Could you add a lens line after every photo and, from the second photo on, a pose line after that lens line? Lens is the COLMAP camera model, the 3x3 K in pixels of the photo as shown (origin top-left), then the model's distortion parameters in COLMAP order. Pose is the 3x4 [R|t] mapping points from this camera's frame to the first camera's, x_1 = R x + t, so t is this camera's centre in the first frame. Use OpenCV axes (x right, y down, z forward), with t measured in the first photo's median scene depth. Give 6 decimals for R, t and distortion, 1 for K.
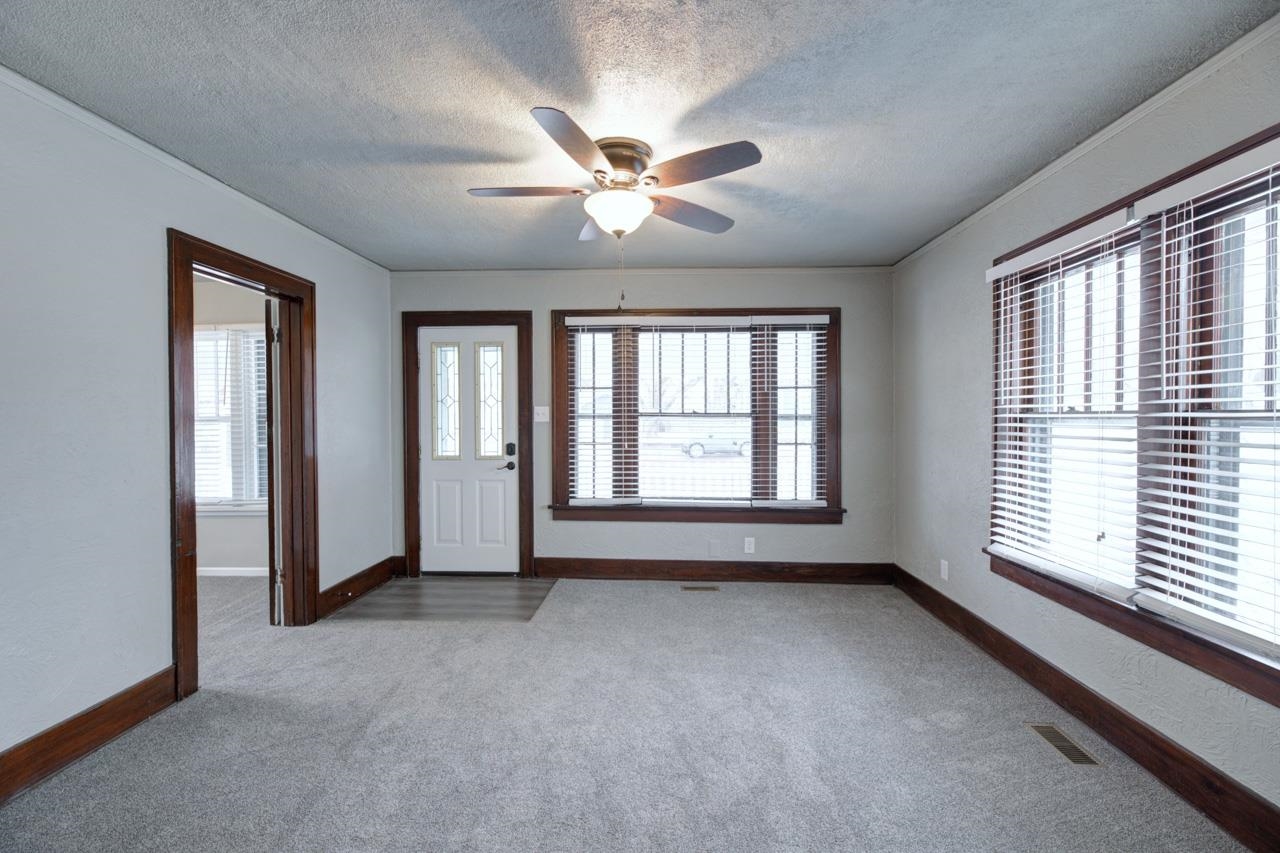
lens RADIAL K [[527.2, 0, 641.1], [0, 527.2, 421.8], [0, 0, 1]] dist [0.001024, -0.004357]
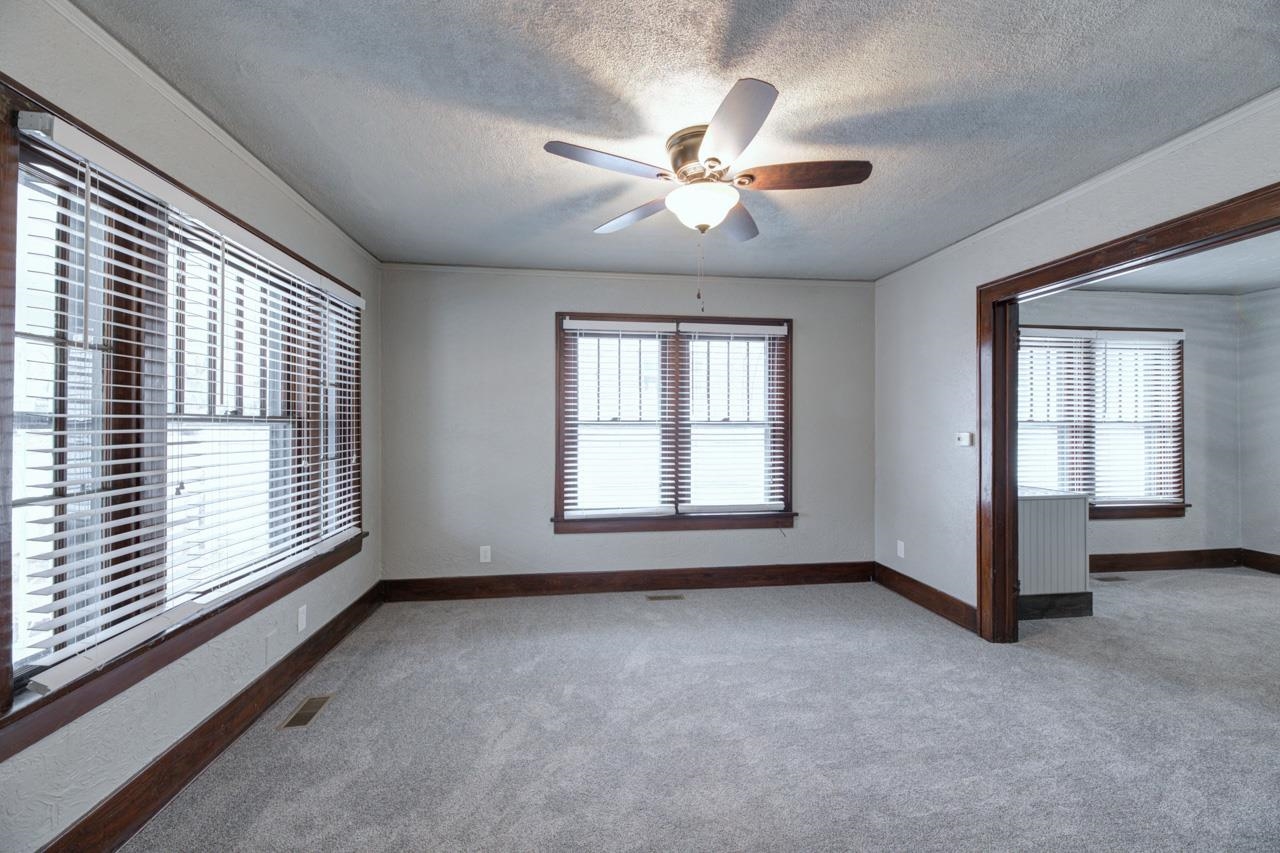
lens RADIAL K [[527.2, 0, 641.1], [0, 527.2, 421.8], [0, 0, 1]] dist [0.001024, -0.004357]
pose [[-0.166568, 0.002381, 0.986027, -0.673832], [0.009415, 0.999955, -0.000824, -0.009847], [-0.985985, 0.009146, -0.166583, 0.900658]]
